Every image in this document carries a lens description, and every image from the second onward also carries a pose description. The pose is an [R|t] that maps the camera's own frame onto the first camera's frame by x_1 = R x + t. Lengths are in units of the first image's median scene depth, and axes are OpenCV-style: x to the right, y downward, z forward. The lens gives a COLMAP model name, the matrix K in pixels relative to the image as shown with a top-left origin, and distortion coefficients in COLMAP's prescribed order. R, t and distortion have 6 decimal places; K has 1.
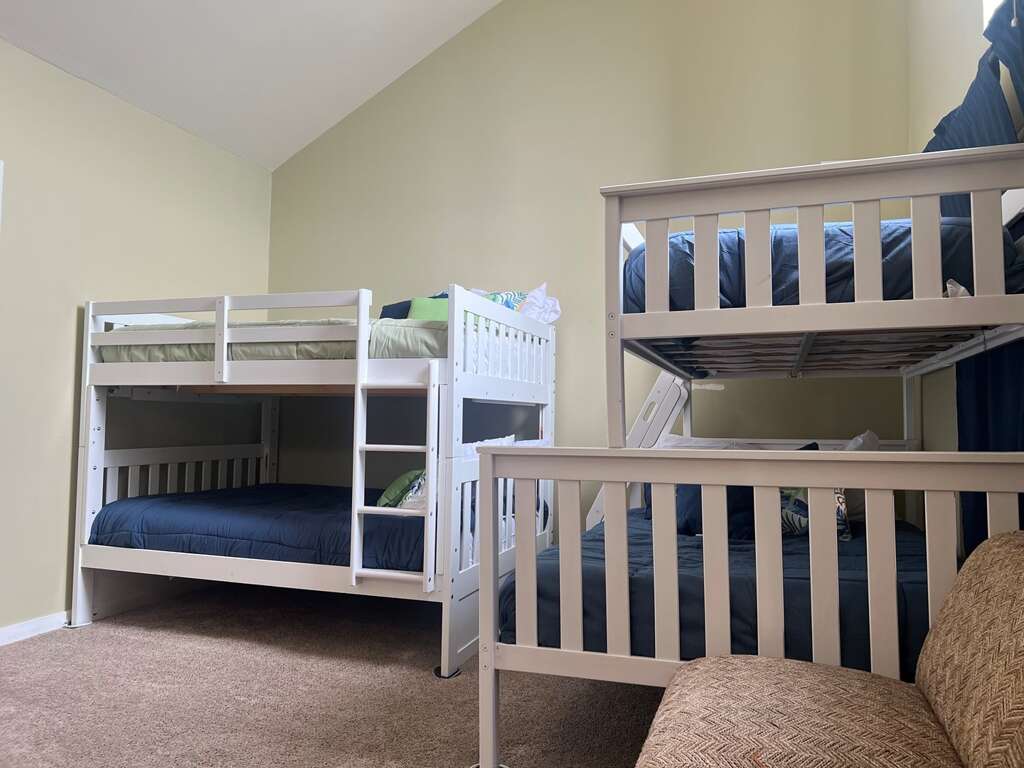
lens RADIAL K [[767.2, 0, 514.0], [0, 767.2, 381.7], [0, 0, 1]] dist [0.042065, -0.043243]
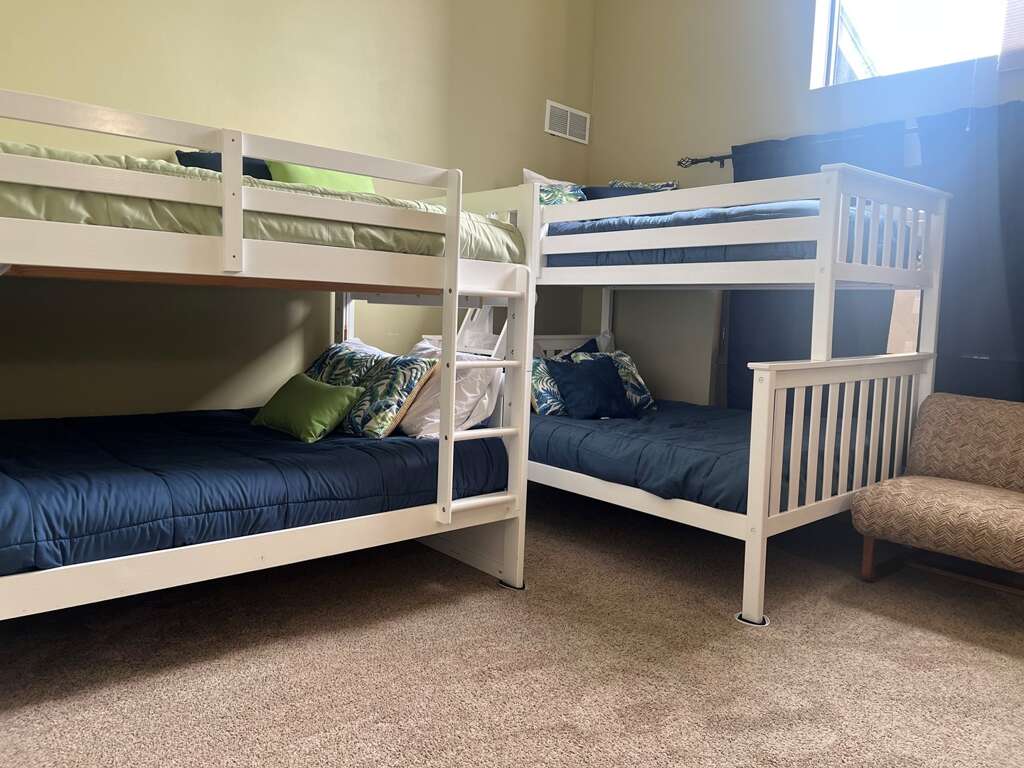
lens RADIAL K [[767.2, 0, 513.3], [0, 767.2, 382.9], [0, 0, 1]] dist [0.042065, -0.043243]
pose [[0.516923, -0.077821, 0.852487, -0.828327], [-0.076432, 0.987686, 0.136509, -0.013622], [-0.852613, -0.135722, 0.504610, 0.482643]]
